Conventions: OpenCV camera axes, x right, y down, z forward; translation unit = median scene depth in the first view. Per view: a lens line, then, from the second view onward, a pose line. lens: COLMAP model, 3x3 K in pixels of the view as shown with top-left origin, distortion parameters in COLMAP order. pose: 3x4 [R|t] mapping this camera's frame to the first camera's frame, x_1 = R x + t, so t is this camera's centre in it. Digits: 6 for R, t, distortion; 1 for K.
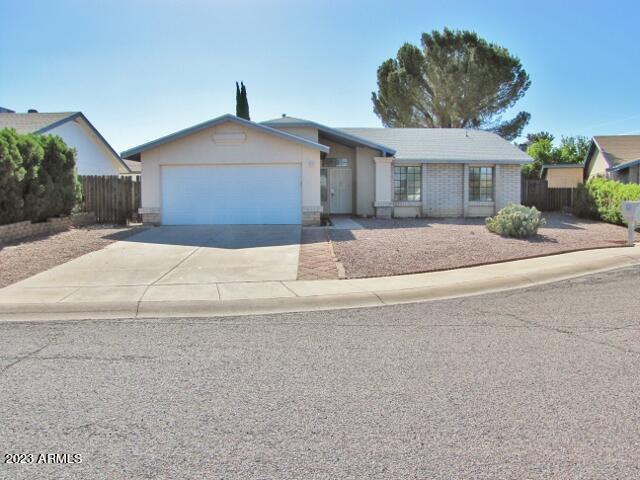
lens RADIAL K [[545.7, 0, 320.0], [0, 545.7, 240.0], [0, 0, 1]] dist [-0.133199, 0.006633]
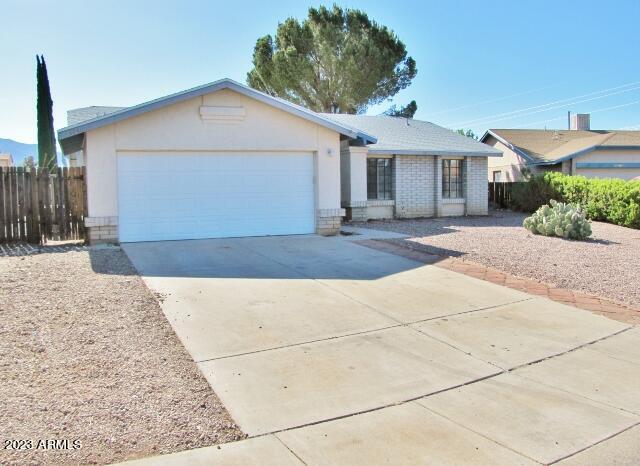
lens RADIAL K [[583.2, 0, 320.0], [0, 583.2, 233.0], [0, 0, 1]] dist [-0.202023, 0.181632]
pose [[0.922084, -0.037417, 0.385177, -0.265023], [0.041714, 0.999126, -0.002803, -0.021496], [-0.384735, 0.018652, 0.922839, 0.210502]]
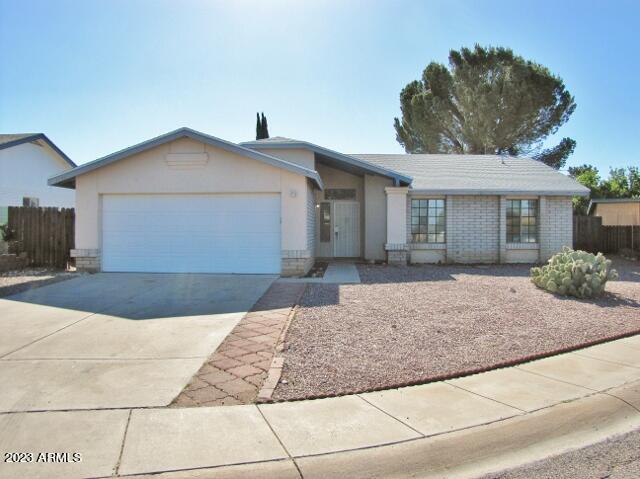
lens RADIAL K [[545.9, 0, 321.9], [0, 545.9, 232.9], [0, 0, 1]] dist [-0.126890, 0.011717]
pose [[0.998231, 0.007710, -0.058961, 0.052839], [-0.012408, 0.996739, -0.079732, -0.020634], [0.058154, 0.080322, 0.995071, 0.202039]]
